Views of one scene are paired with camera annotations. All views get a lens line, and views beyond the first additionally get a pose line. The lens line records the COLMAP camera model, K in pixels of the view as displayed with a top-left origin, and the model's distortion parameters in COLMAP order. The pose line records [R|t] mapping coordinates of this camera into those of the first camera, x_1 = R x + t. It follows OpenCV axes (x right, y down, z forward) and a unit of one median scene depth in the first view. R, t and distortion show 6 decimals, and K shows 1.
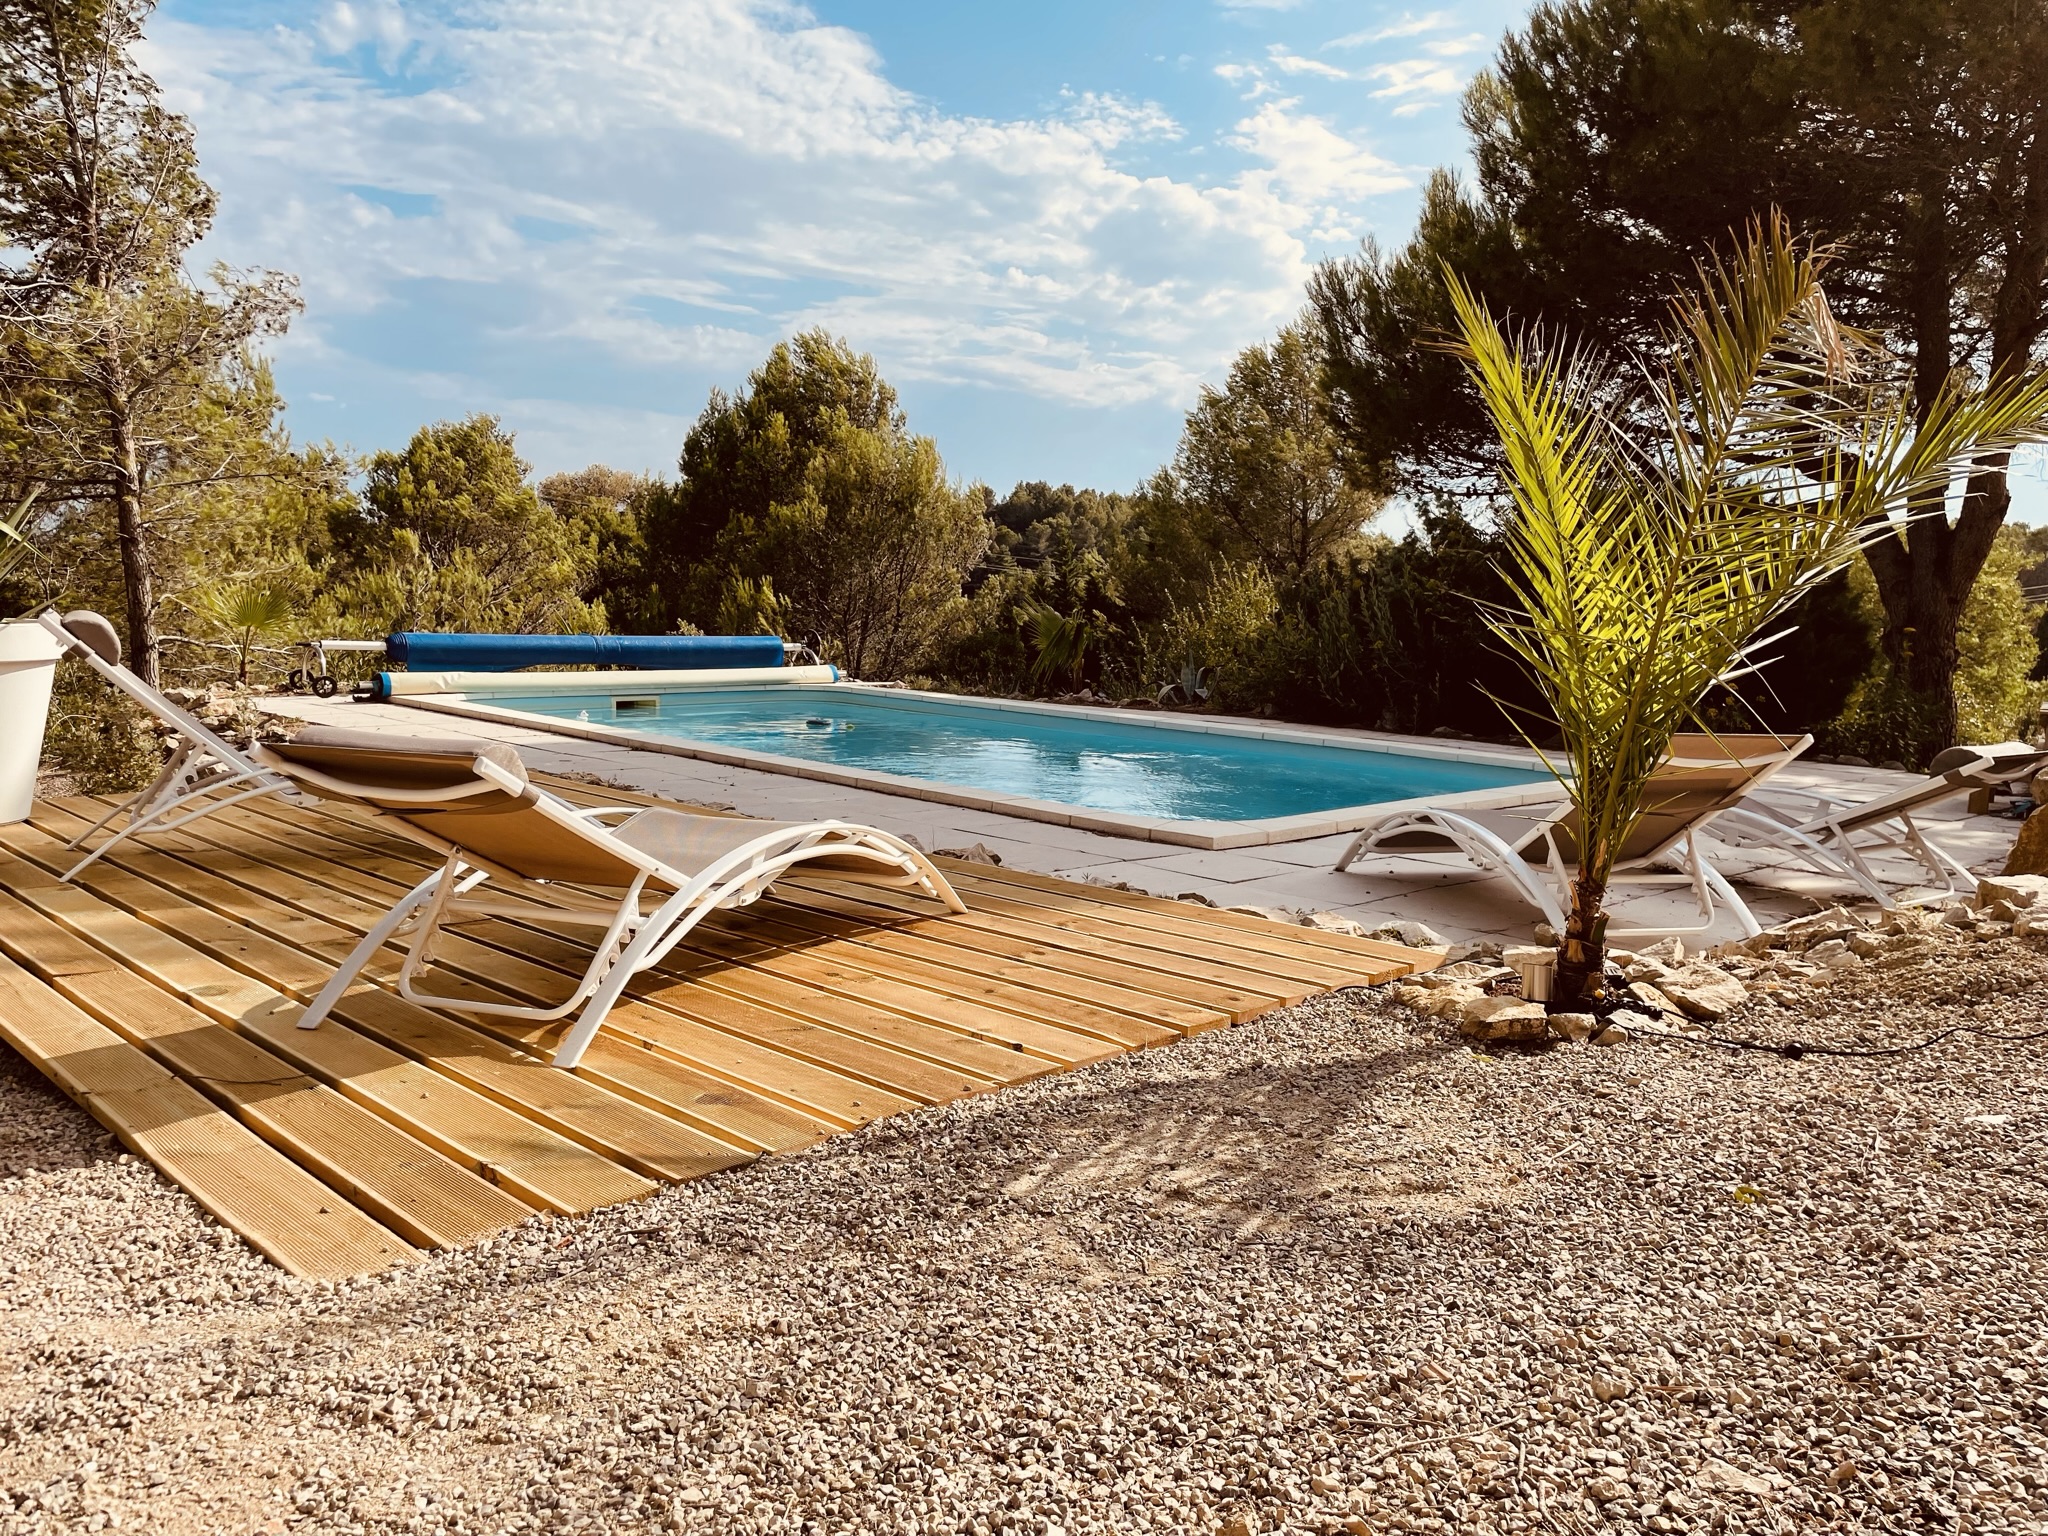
lens RADIAL K [[1527.3, 0, 1024.0], [0, 1527.3, 768.0], [0, 0, 1]] dist [0.081133, -0.125807]
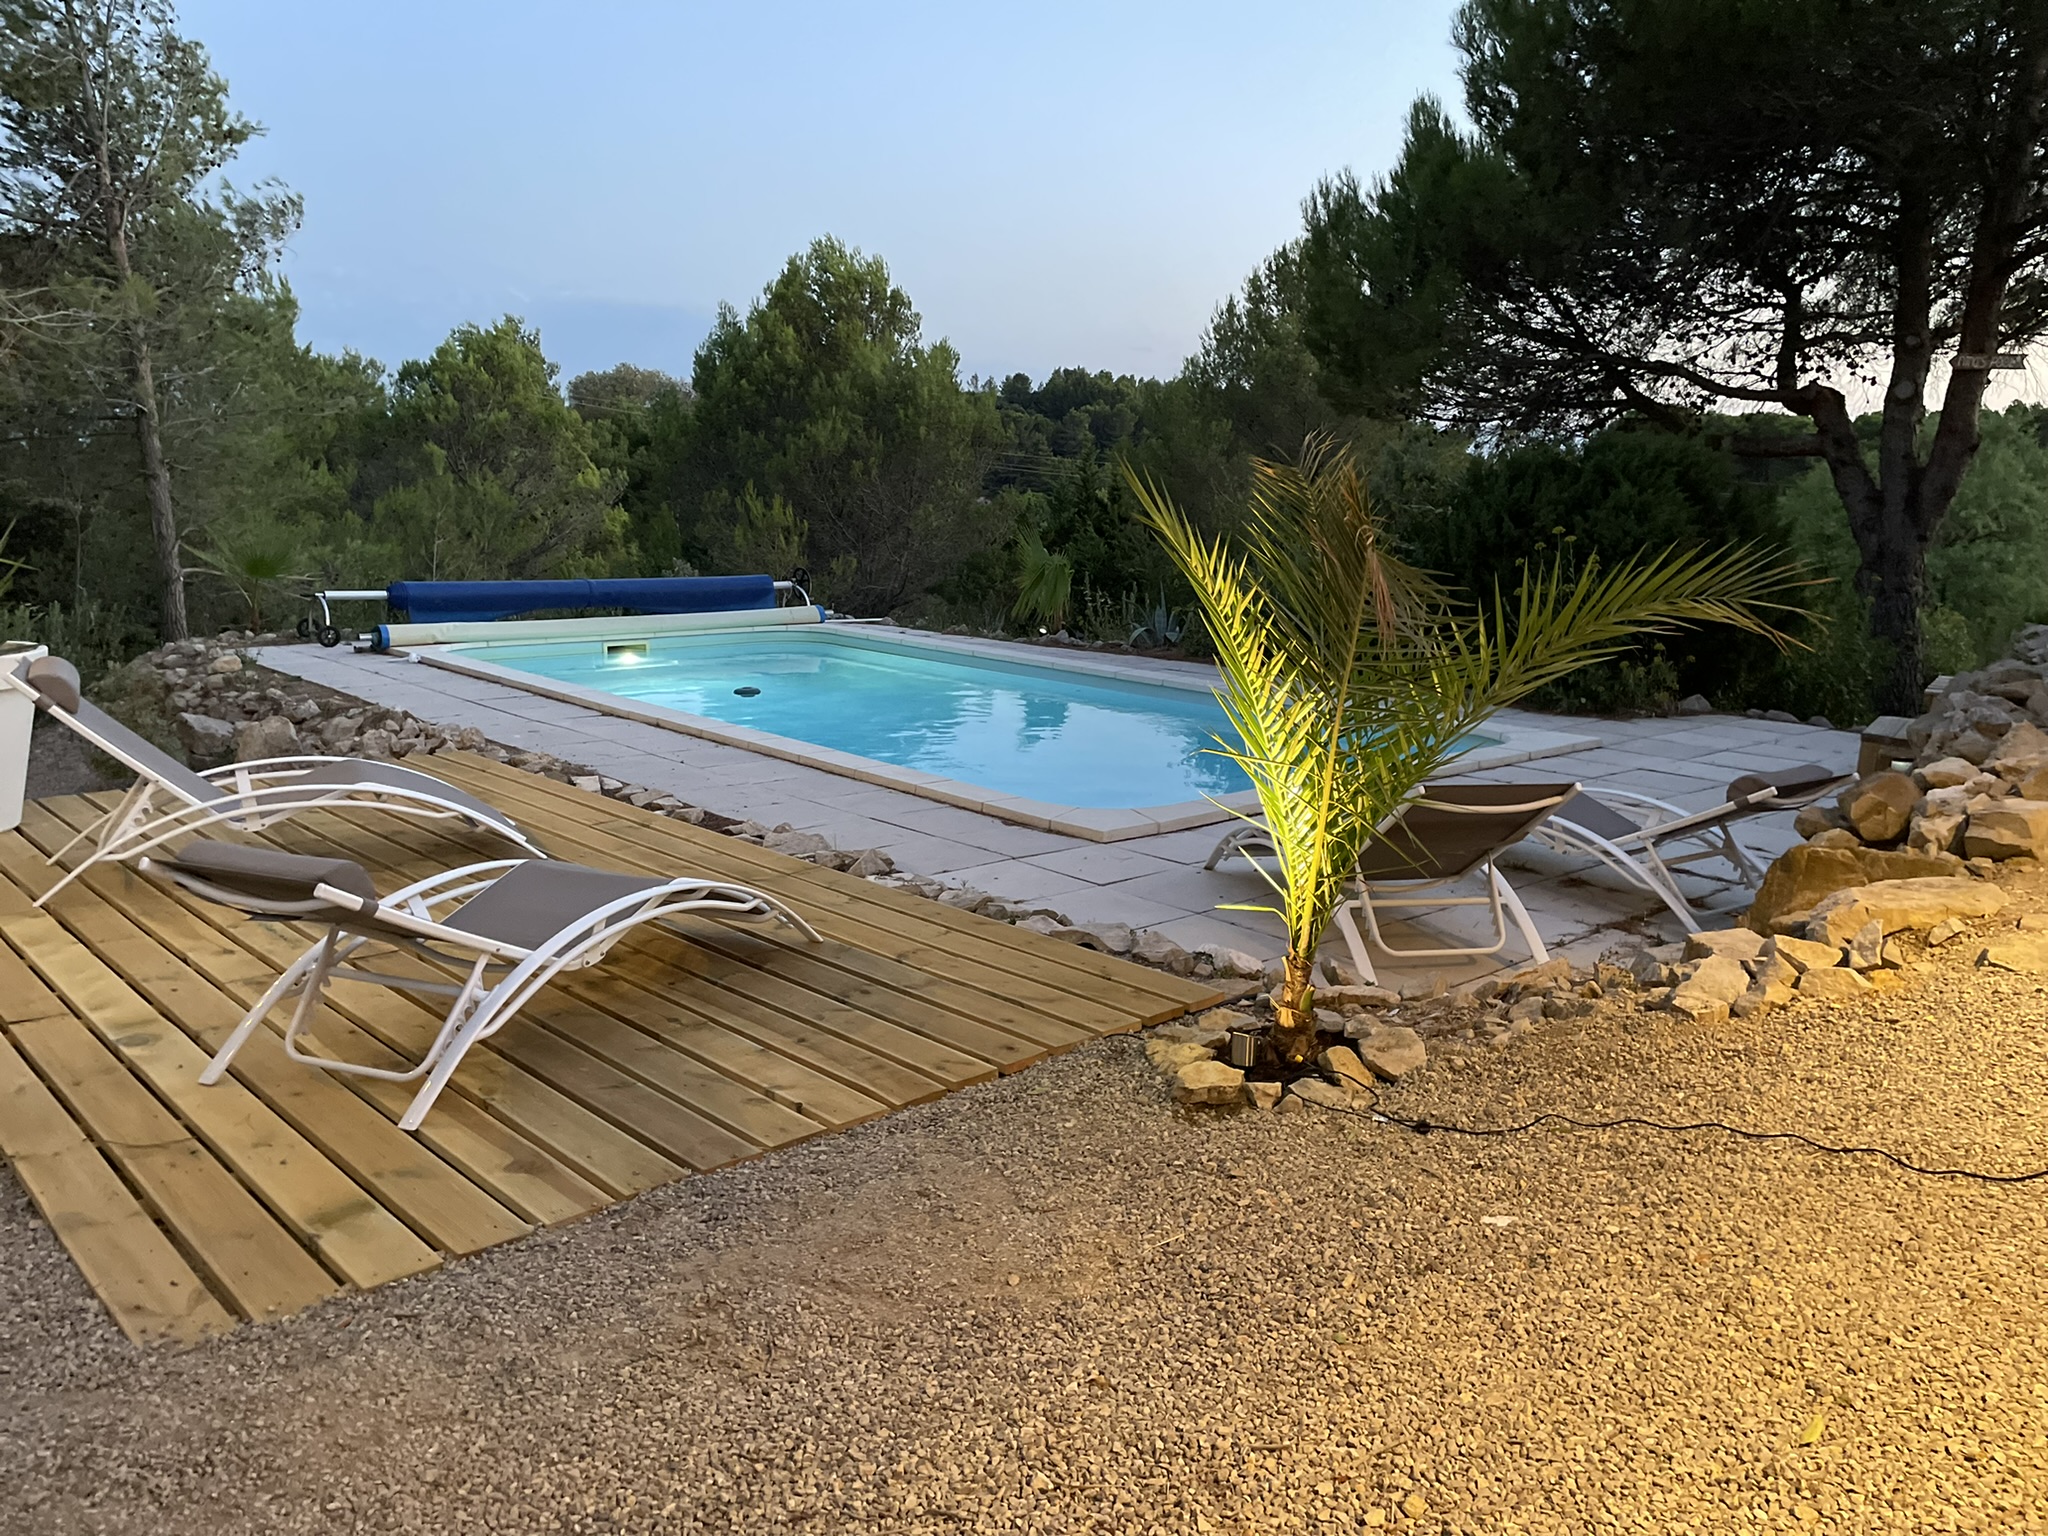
lens RADIAL K [[1527.3, 0, 1024.0], [0, 1527.3, 768.0], [0, 0, 1]] dist [0.081133, -0.125807]
pose [[0.999592, -0.004564, -0.028209, 0.045035], [0.006597, 0.997356, 0.072375, -0.035564], [0.027804, -0.072532, 0.996978, -0.032842]]
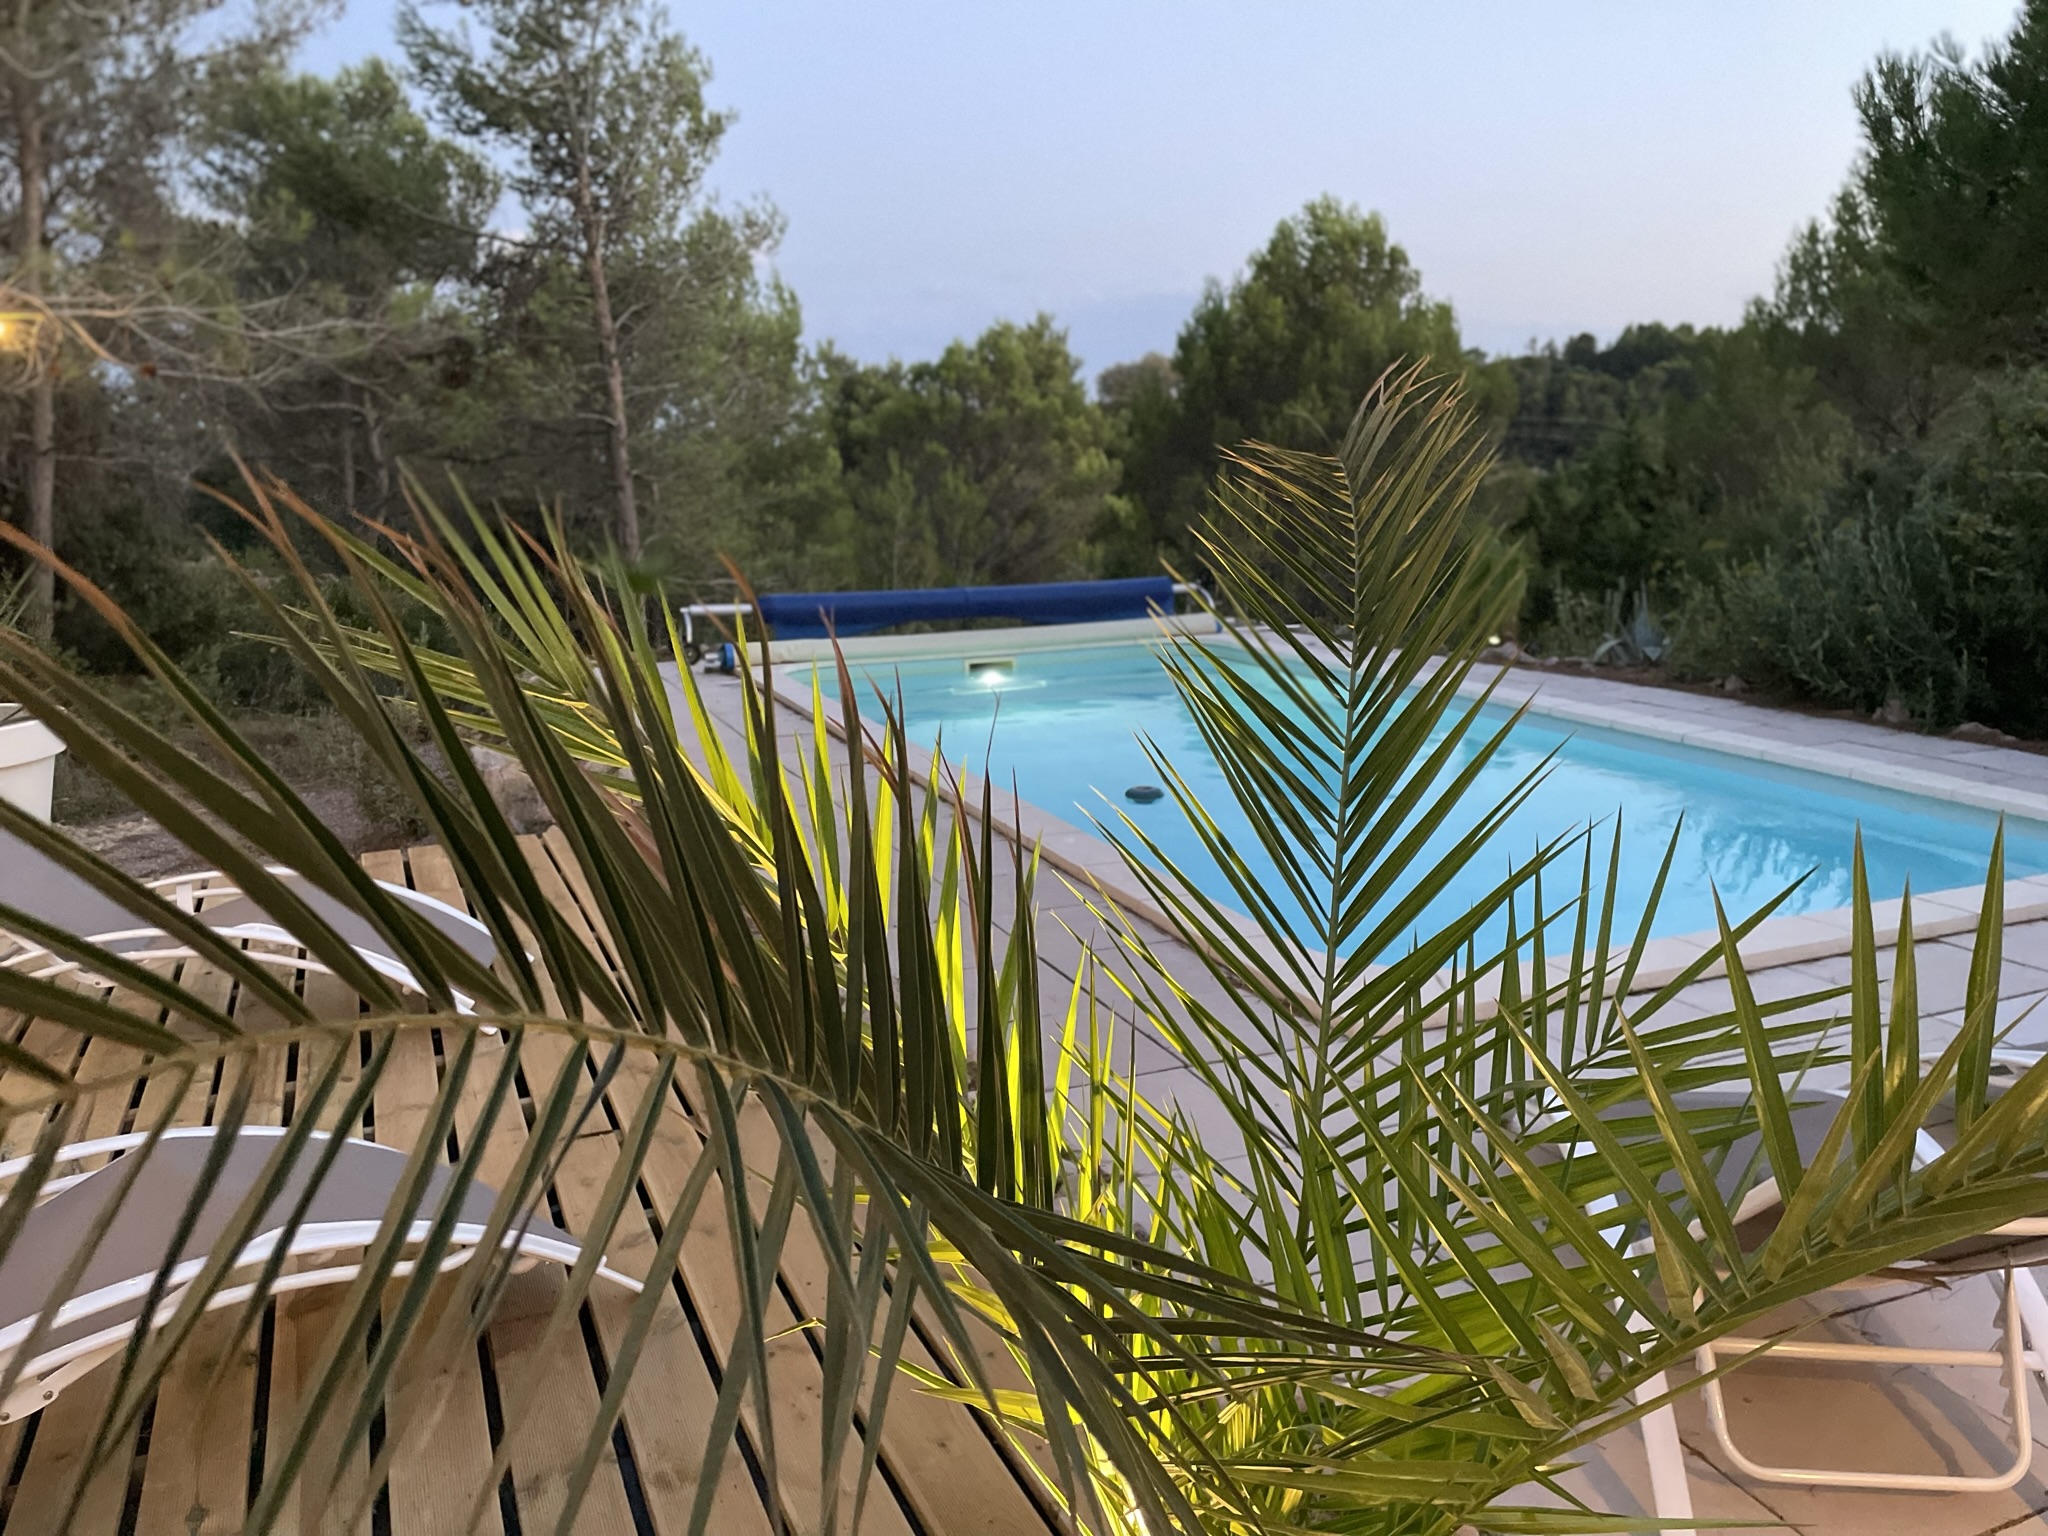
lens RADIAL K [[1527.3, 0, 1024.0], [0, 1527.3, 768.0], [0, 0, 1]] dist [0.081133, -0.125807]
pose [[0.929775, 0.023839, -0.367356, 0.110414], [0.006609, 0.996659, 0.081404, -0.057306], [0.368070, -0.078116, 0.926511, 0.155024]]
